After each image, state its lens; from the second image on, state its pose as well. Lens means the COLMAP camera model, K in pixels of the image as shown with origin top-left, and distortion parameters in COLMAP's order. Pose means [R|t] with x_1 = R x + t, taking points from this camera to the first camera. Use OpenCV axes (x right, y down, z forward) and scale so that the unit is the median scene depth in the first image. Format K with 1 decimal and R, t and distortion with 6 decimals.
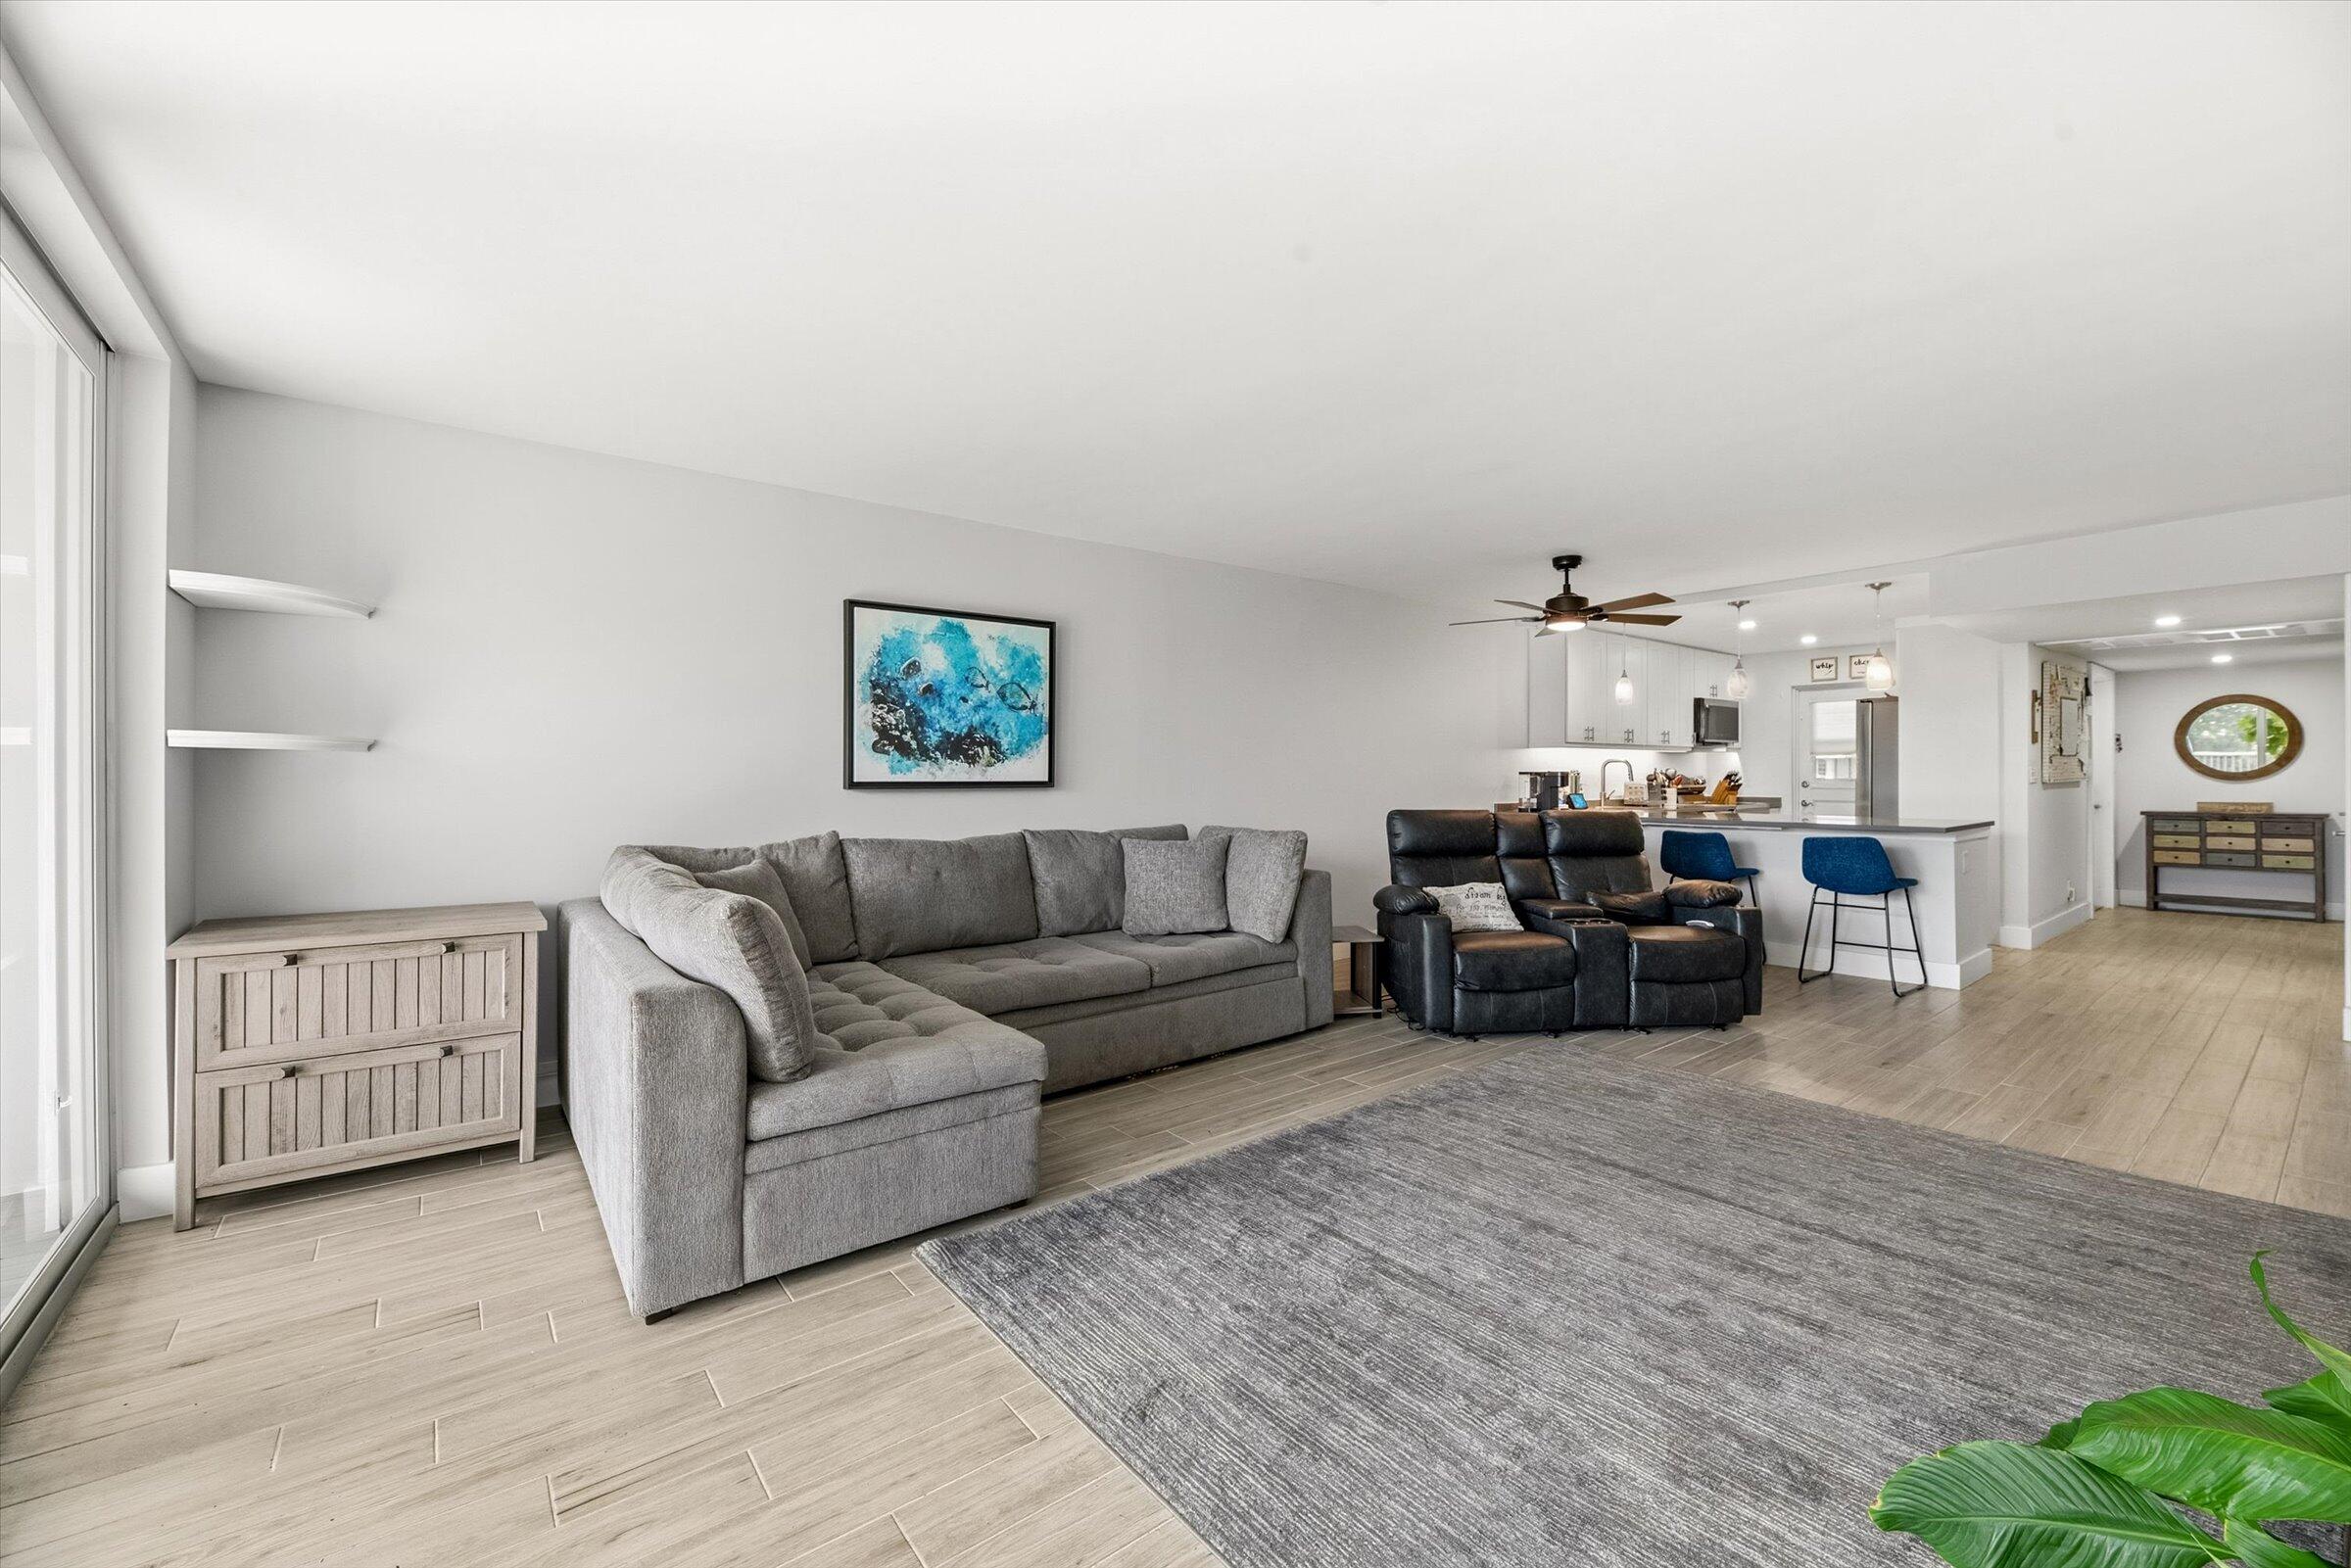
lens RADIAL K [[962.1, 0, 1180.1], [0, 962.1, 778.6], [0, 0, 1]] dist [-0.003002, -0.000565]
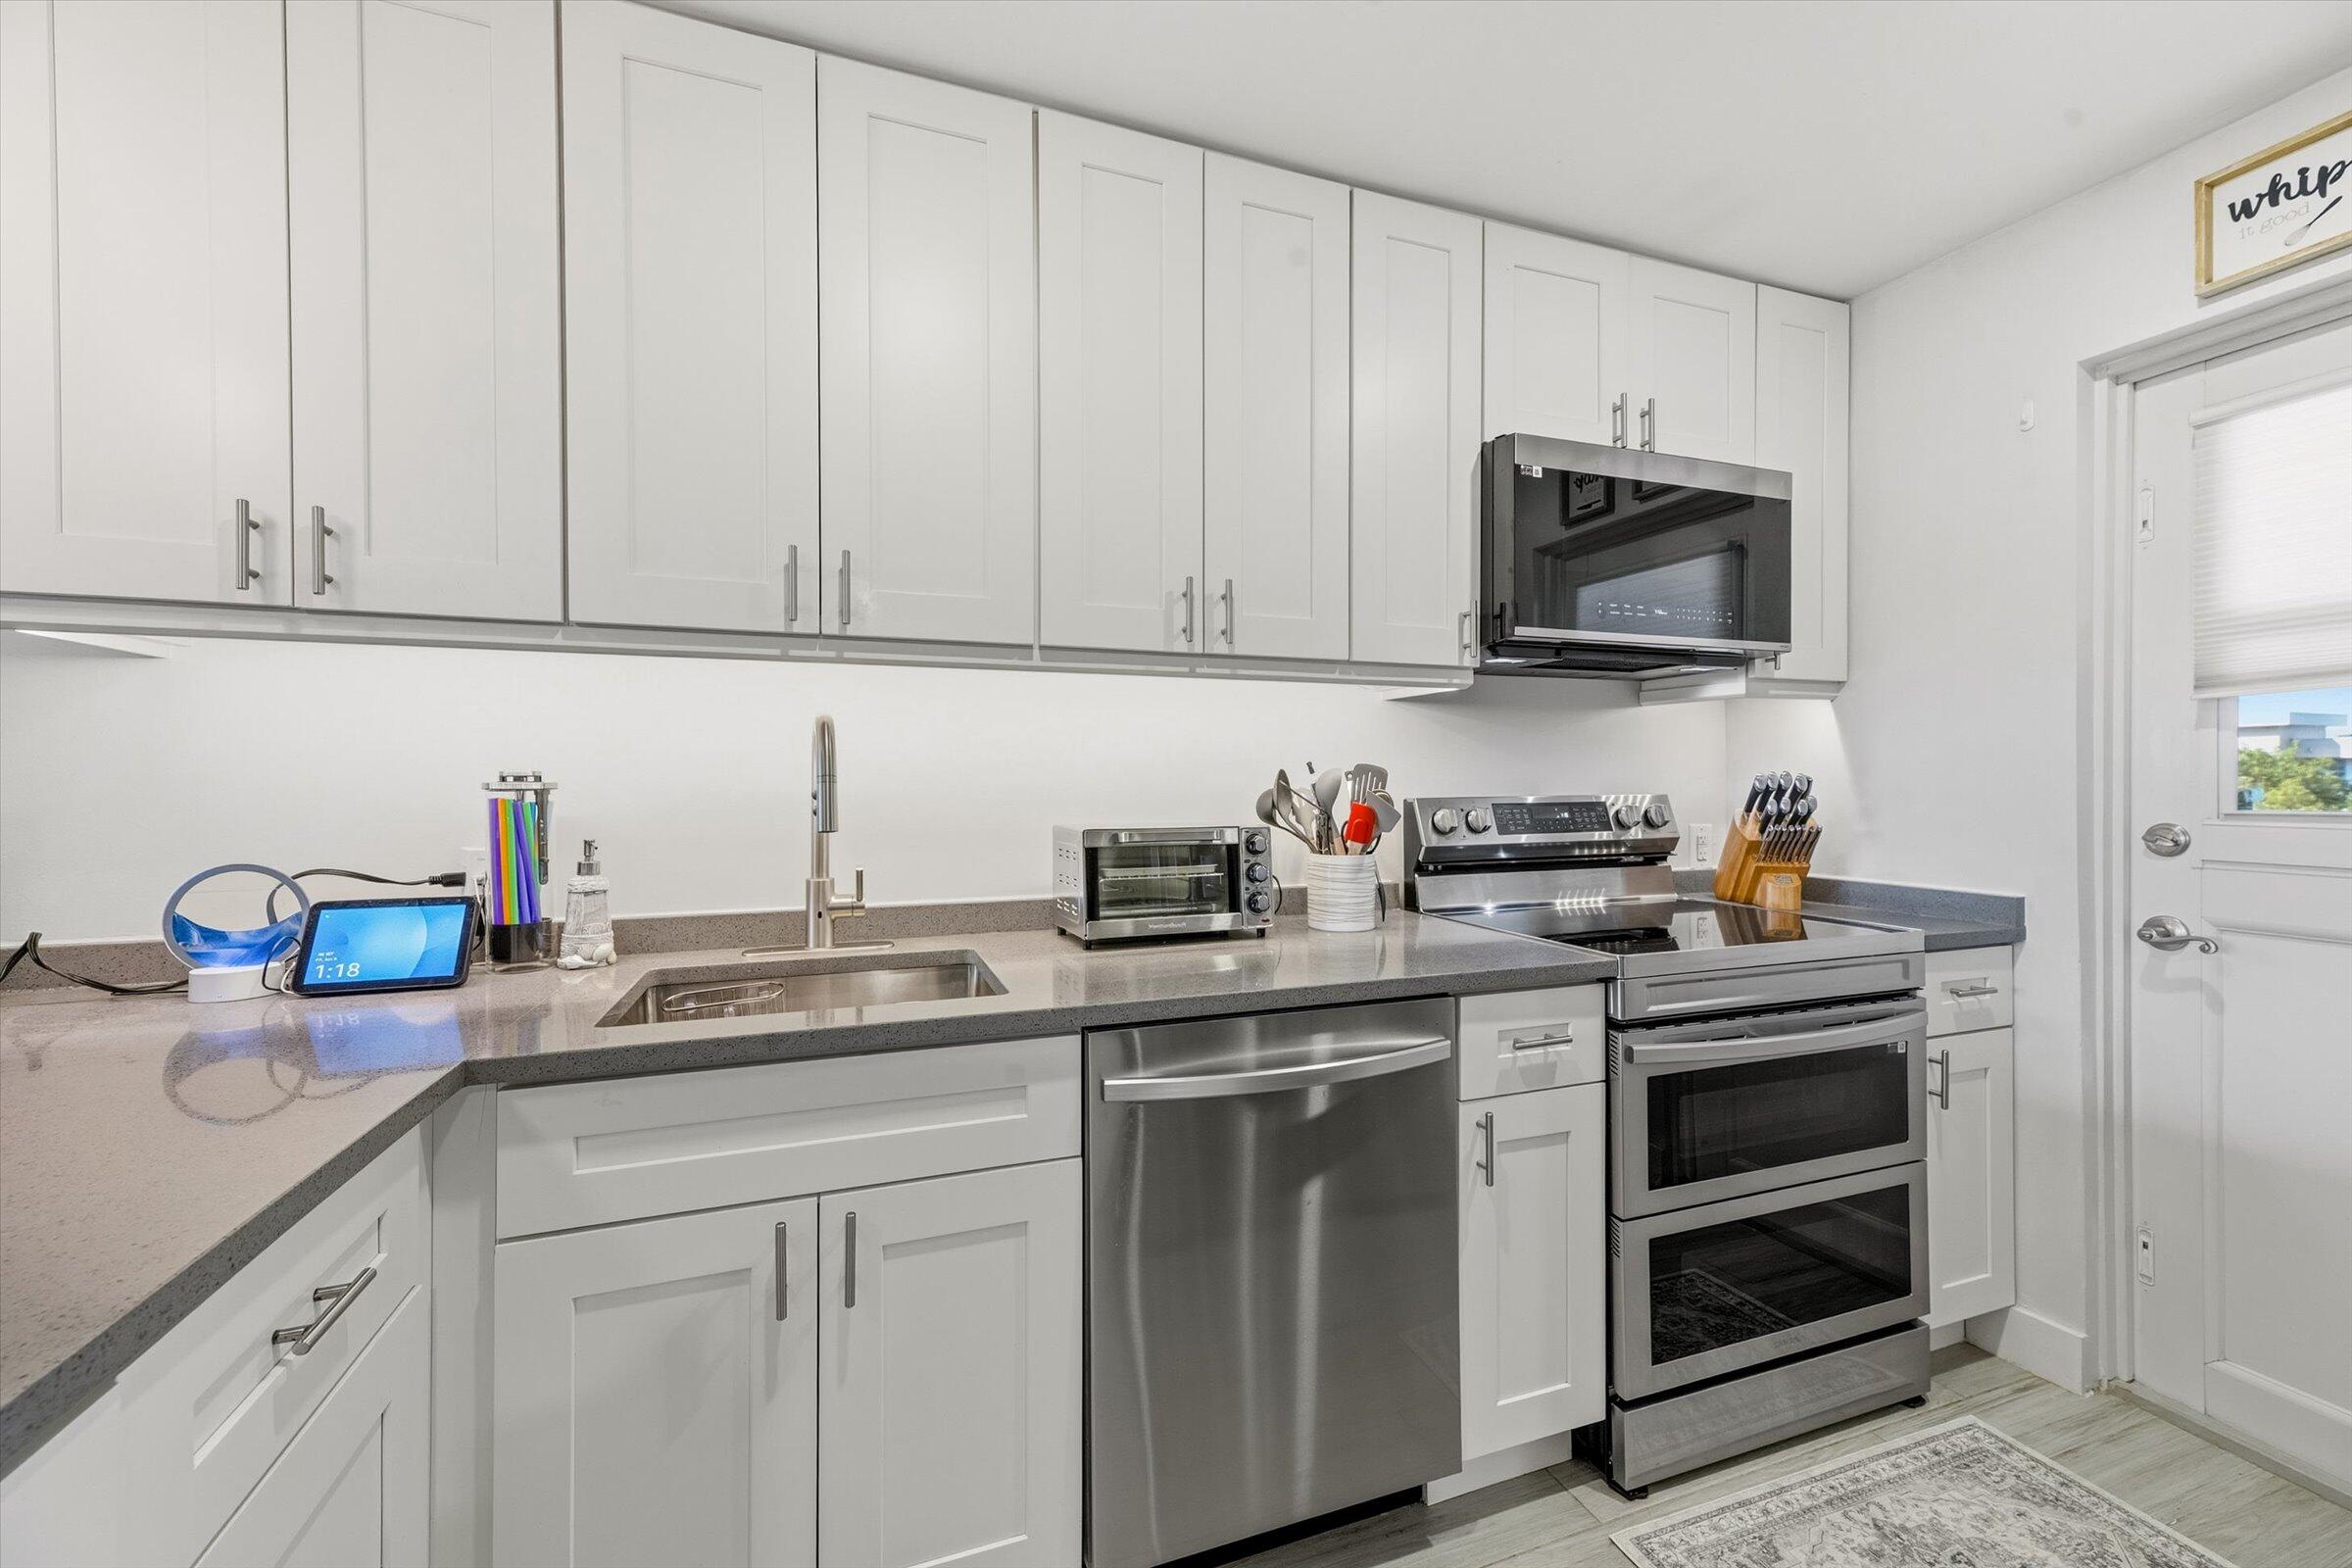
lens RADIAL K [[934.9, 0, 1180.8], [0, 934.9, 783.0], [0, 0, 1]] dist [0.015086, -0.000159]
pose [[0.946745, 0.001979, -0.321978, 0.594068], [-0.001829, 0.999998, 0.000770, -0.006546], [0.321979, -0.000140, 0.946747, 0.851967]]
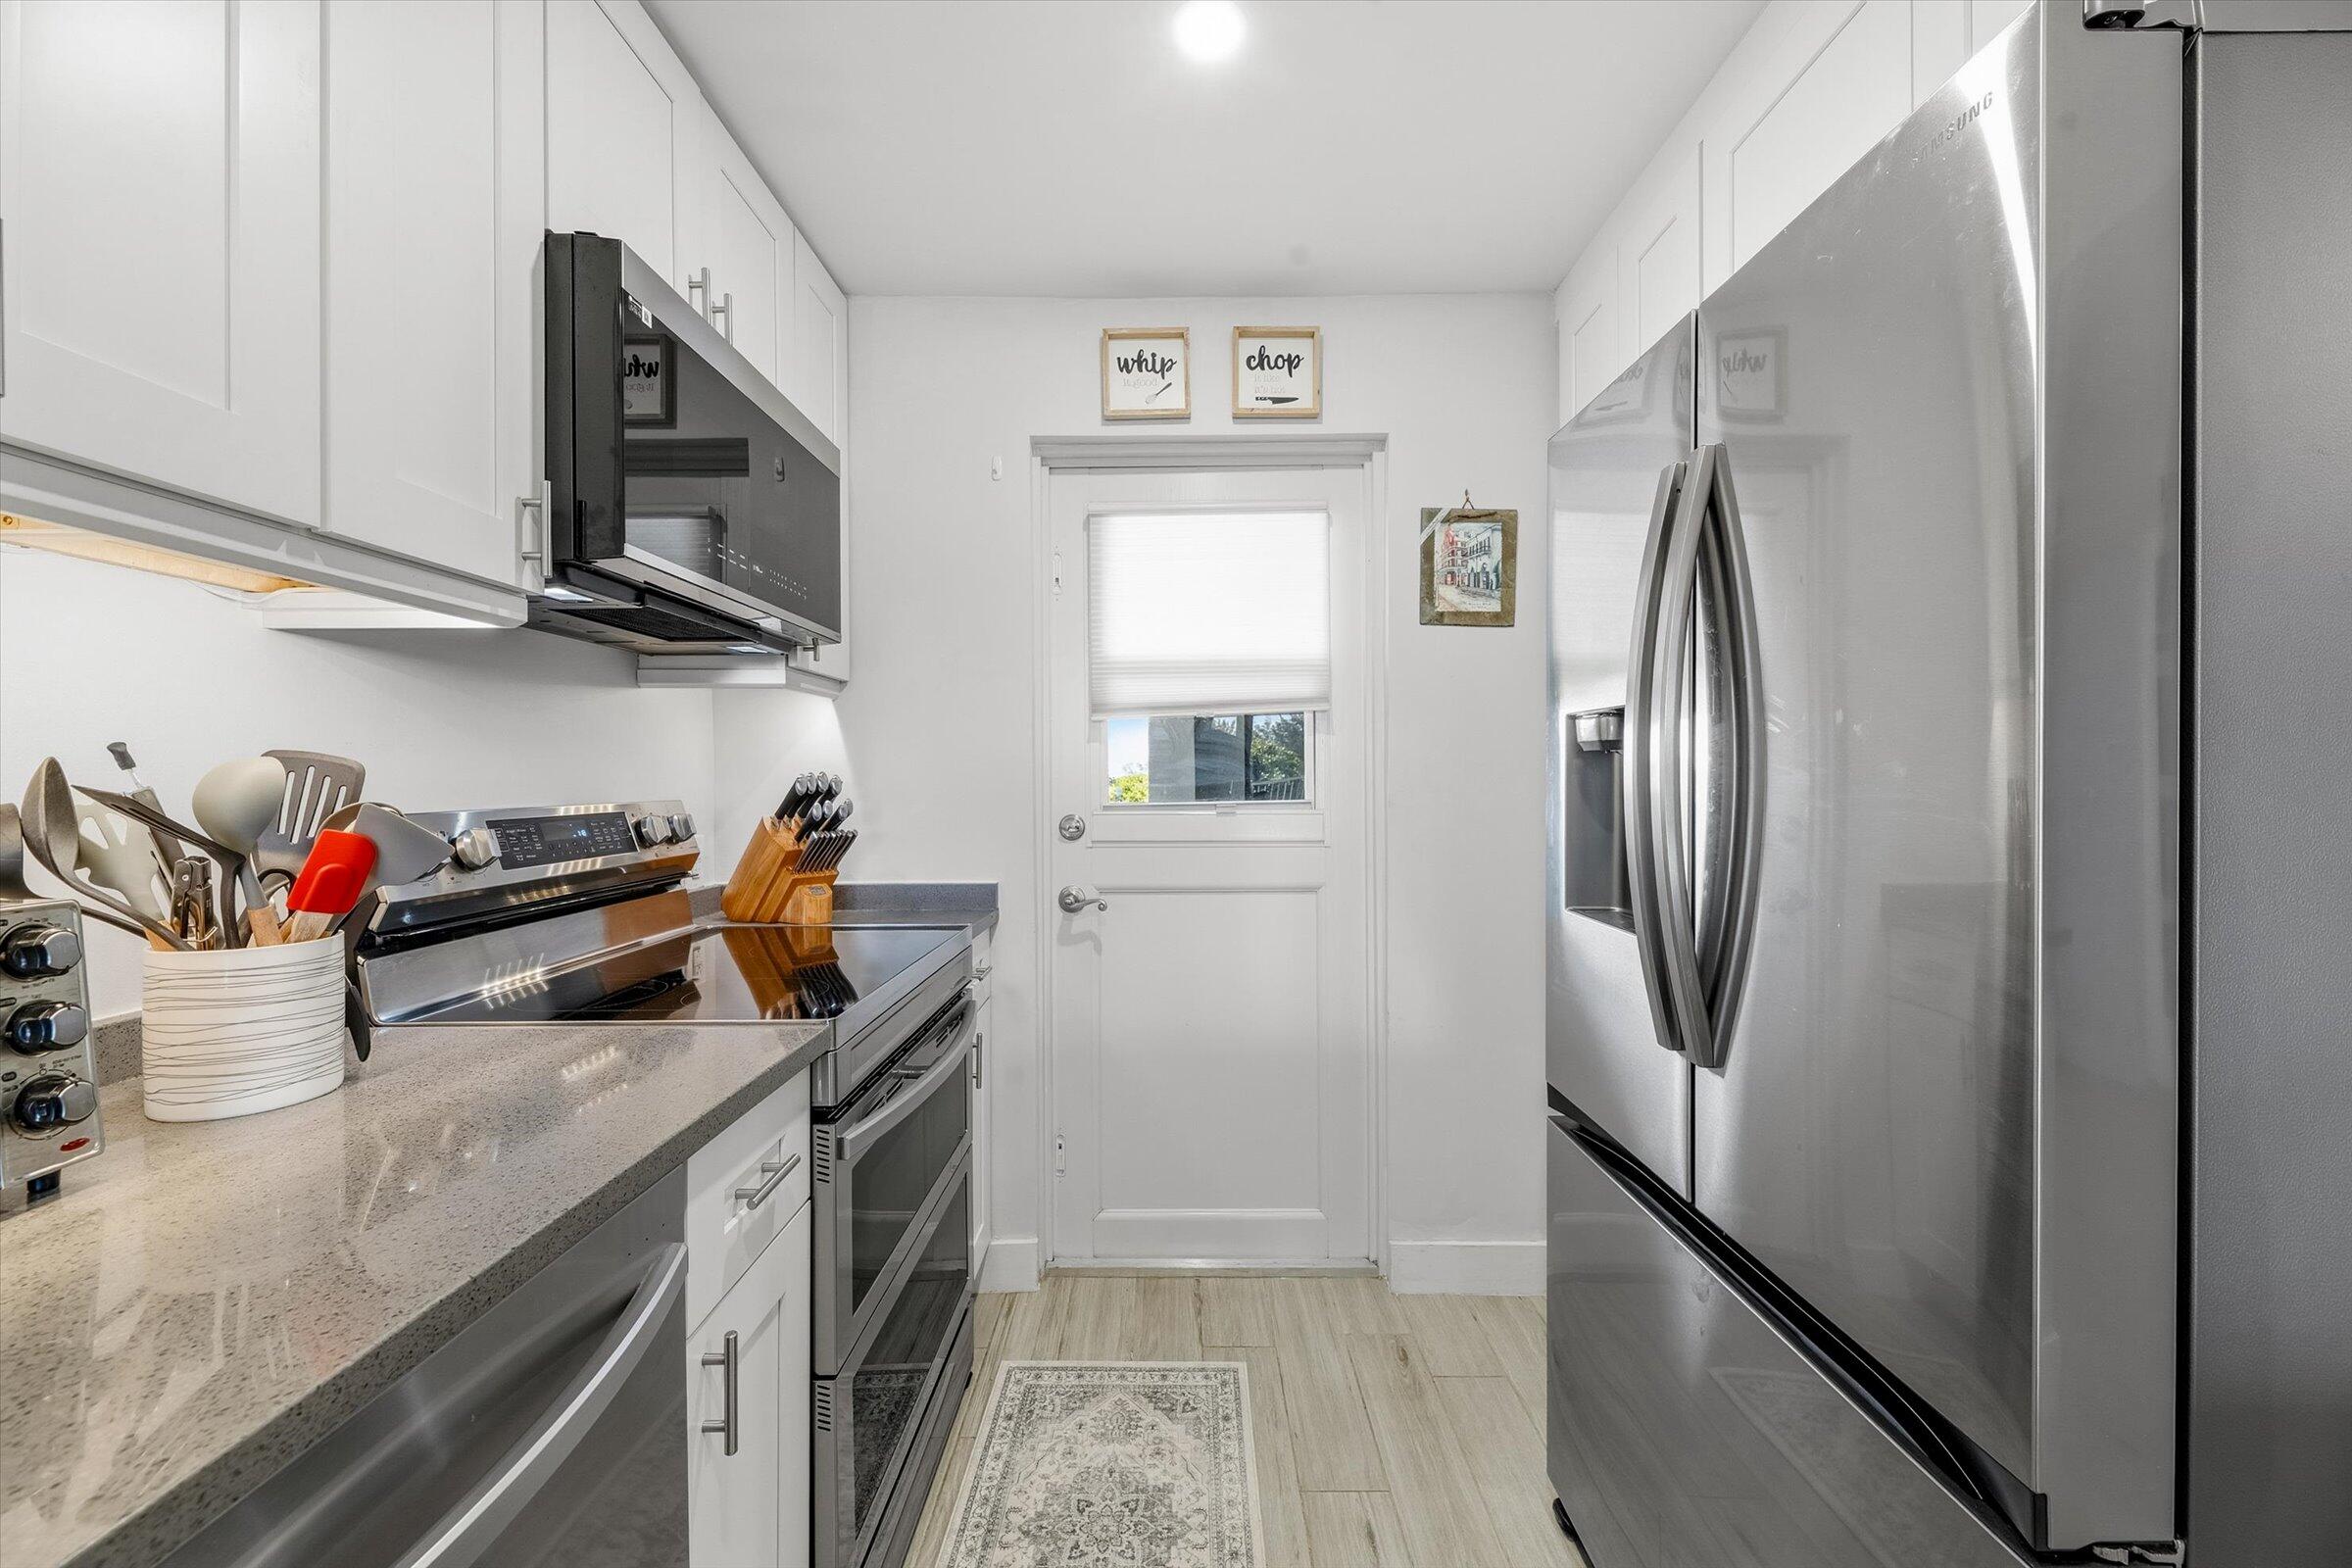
lens RADIAL K [[937.3, 0, 1171.7], [0, 937.3, 778.8], [0, 0, 1]] dist [0.002323, -0.000016]
pose [[0.633096, 0.001043, 0.774072, 0.538294], [0.005965, 0.999963, -0.006226, -0.006264], [-0.774050, 0.008559, 0.633067, 0.936270]]
